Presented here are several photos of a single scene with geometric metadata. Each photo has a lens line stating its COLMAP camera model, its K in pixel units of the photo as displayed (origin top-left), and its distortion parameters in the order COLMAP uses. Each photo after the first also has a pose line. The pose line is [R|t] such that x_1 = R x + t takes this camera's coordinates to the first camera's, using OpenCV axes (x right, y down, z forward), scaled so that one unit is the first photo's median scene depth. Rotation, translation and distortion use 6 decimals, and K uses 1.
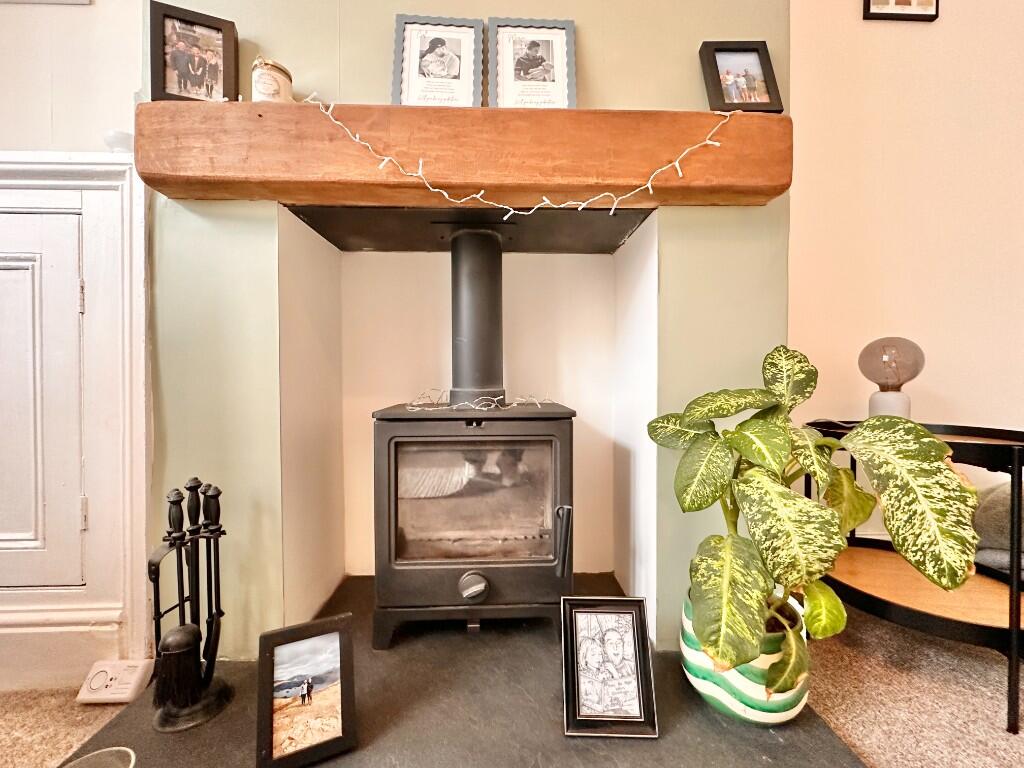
lens RADIAL K [[409.3, 0, 510.5], [0, 409.3, 382.0], [0, 0, 1]] dist [-0.001651, 0.000202]
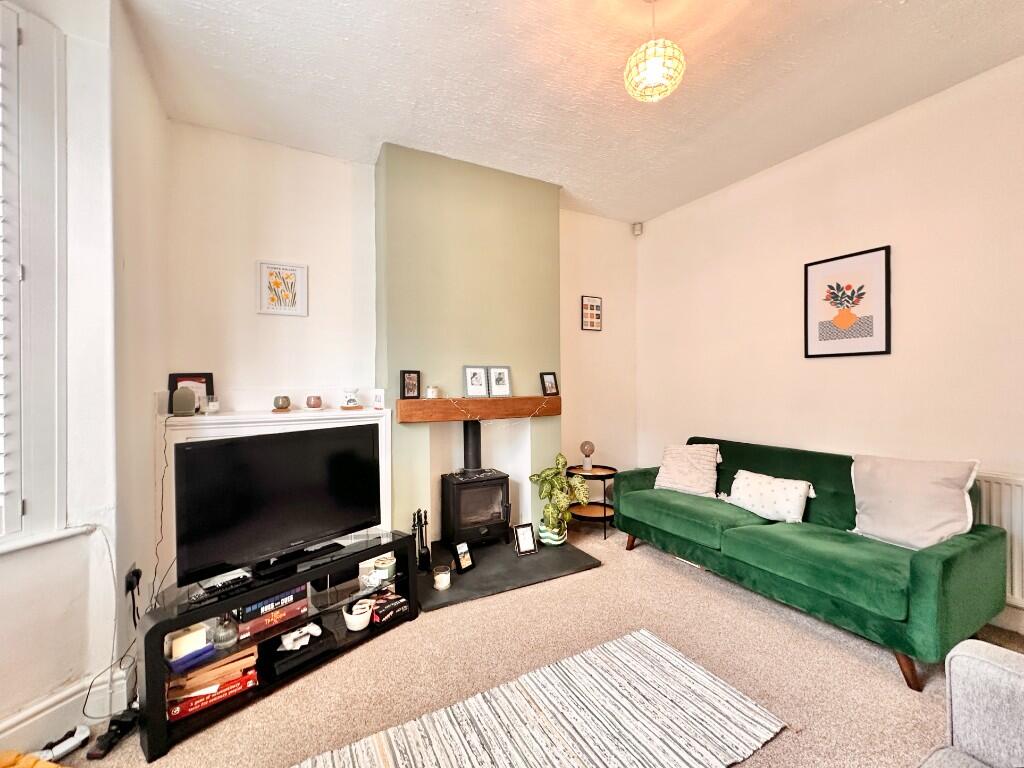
lens RADIAL K [[409.3, 0, 510.5], [0, 409.3, 382.0], [0, 0, 1]] dist [-0.001651, 0.000202]
pose [[0.897784, -0.004077, 0.440417, -1.509041], [0.013827, 0.999725, -0.018932, -0.723322], [-0.440219, 0.023087, 0.897594, -2.364826]]
